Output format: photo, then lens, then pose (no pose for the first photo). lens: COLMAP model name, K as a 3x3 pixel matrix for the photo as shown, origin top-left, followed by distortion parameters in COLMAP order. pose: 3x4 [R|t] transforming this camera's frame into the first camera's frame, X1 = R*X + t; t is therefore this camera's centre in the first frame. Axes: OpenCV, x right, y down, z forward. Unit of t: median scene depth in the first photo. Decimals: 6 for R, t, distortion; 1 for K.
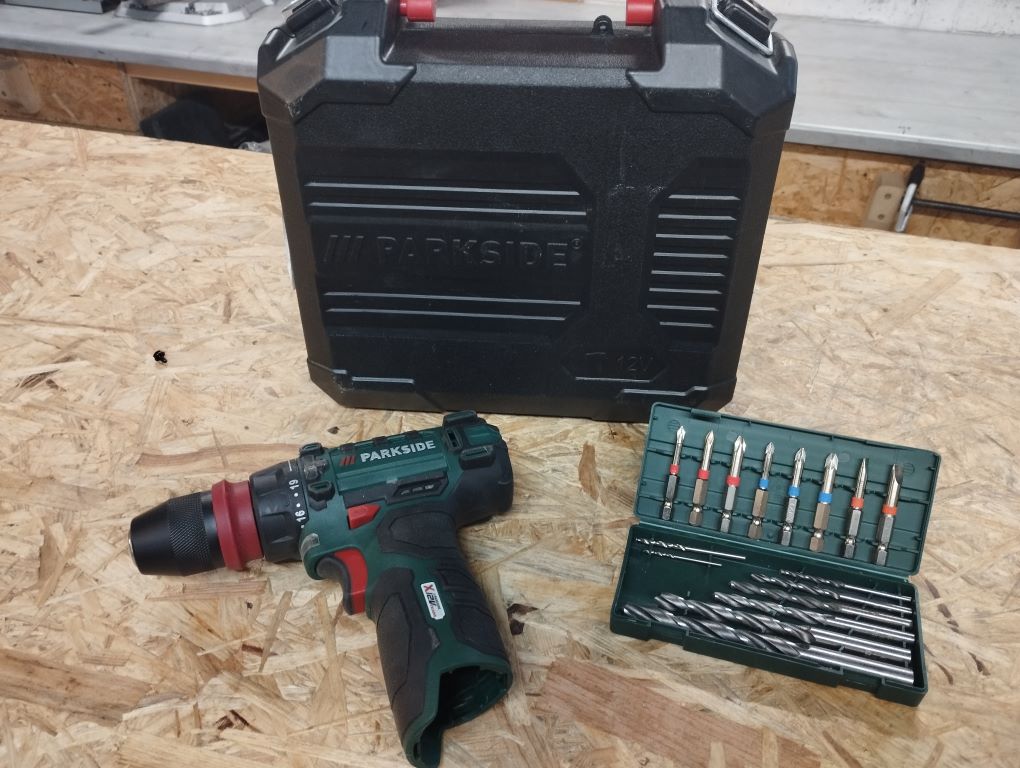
lens RADIAL K [[820.1, 0, 510.0], [0, 820.1, 384.0], [0, 0, 1]] dist [-0.002678, -0.003800]
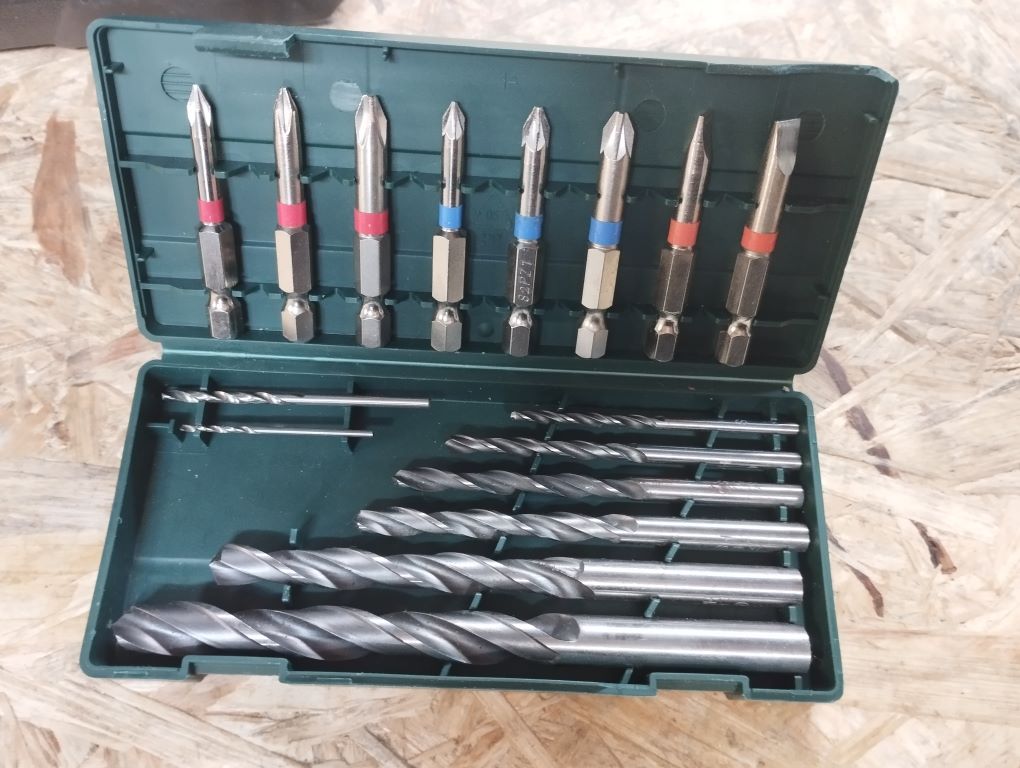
lens RADIAL K [[856.6, 0, 506.2], [0, 856.6, 386.8], [0, 0, 1]] dist [0.071415, -0.113139]
pose [[0.964044, -0.216835, 0.153628, 0.270483], [0.109931, 0.851731, 0.512318, -0.011738], [-0.241938, -0.477009, 0.844943, 0.653765]]
